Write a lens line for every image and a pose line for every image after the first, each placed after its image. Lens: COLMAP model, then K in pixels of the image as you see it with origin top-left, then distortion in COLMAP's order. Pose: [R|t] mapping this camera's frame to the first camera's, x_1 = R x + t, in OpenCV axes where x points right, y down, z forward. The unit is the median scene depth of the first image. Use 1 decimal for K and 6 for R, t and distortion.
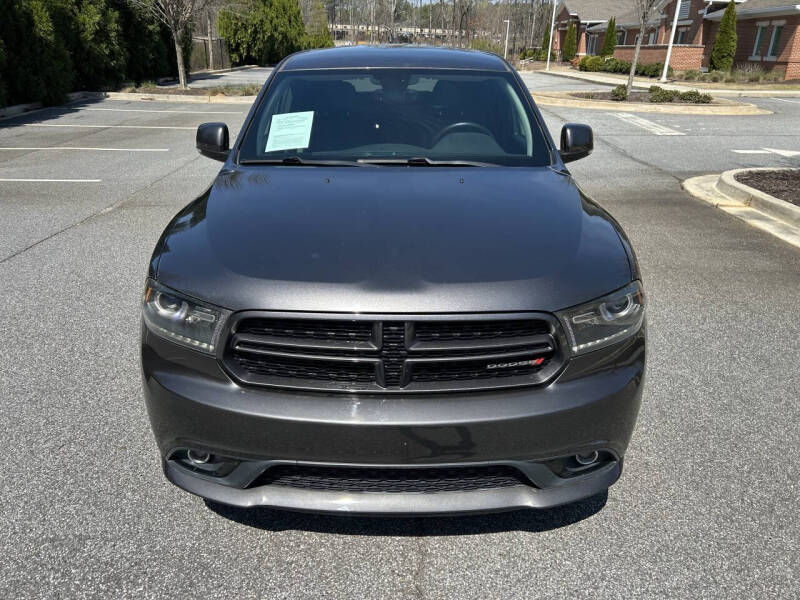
lens RADIAL K [[592.4, 0, 397.9], [0, 592.4, 298.5], [0, 0, 1]] dist [0.051815, -0.053593]
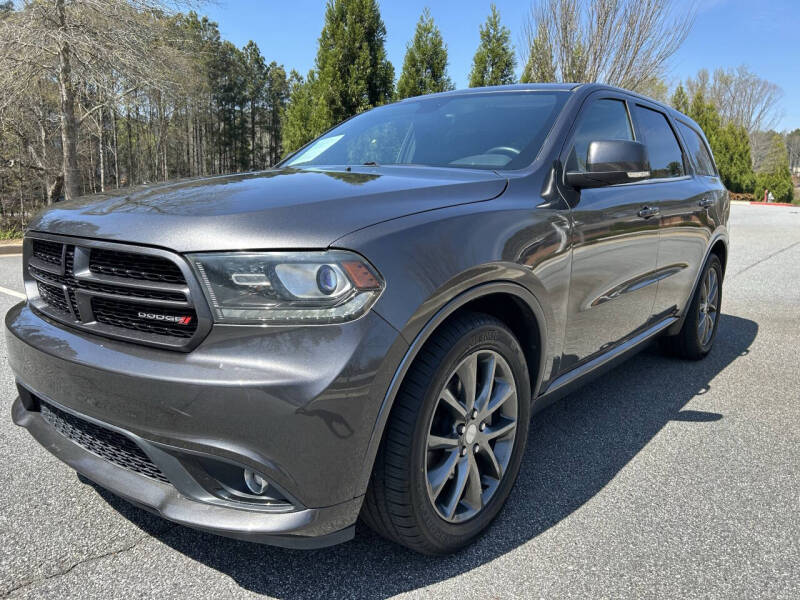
lens RADIAL K [[592.4, 0, 406.2], [0, 592.4, 296.3], [0, 0, 1]] dist [0.051815, -0.053593]
pose [[0.786551, 0.114222, -0.606869, 0.798715], [-0.242958, 0.960727, -0.134069, 0.090757], [0.567722, 0.252896, 0.783413, 0.432429]]
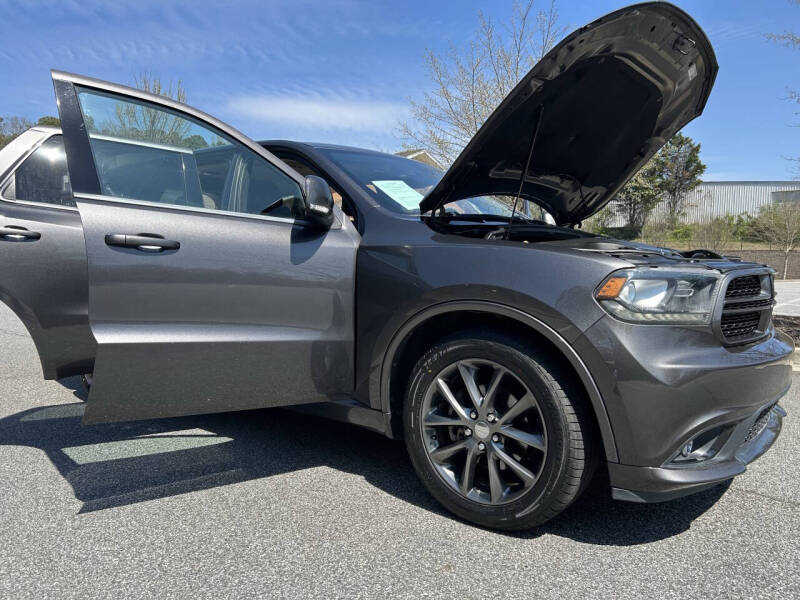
lens RADIAL K [[592.4, 0, 400.9], [0, 592.4, 301.9], [0, 0, 1]] dist [0.051815, -0.053593]
pose [[0.640338, -0.055111, 0.766114, -1.230649], [0.285541, 0.943019, -0.170826, 0.069600], [-0.713045, 0.328143, 0.619587, 0.595434]]
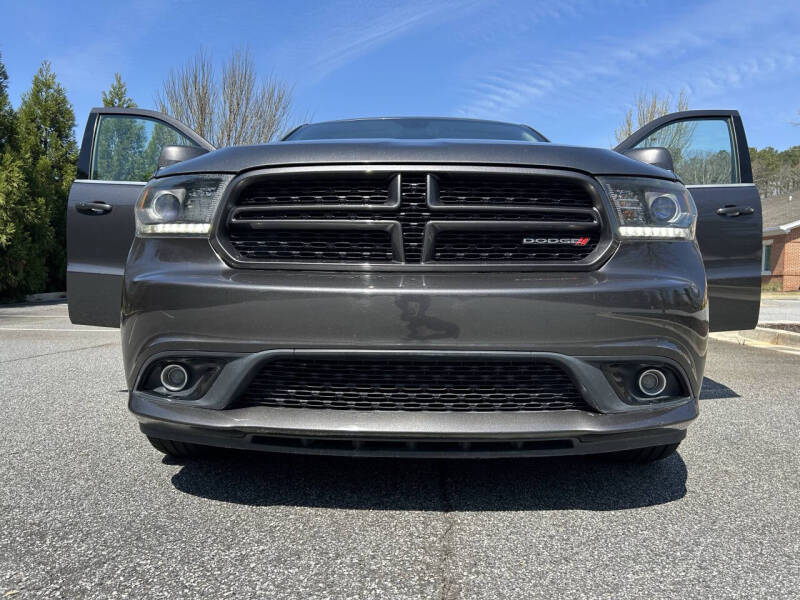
lens RADIAL K [[592.4, 0, 406.2], [0, 592.4, 298.1], [0, 0, 1]] dist [0.051815, -0.053593]
pose [[0.999870, 0.004291, -0.015527, -0.003668], [-0.009458, 0.936631, -0.350190, 0.401520], [0.013041, 0.350291, 0.936550, 0.182390]]
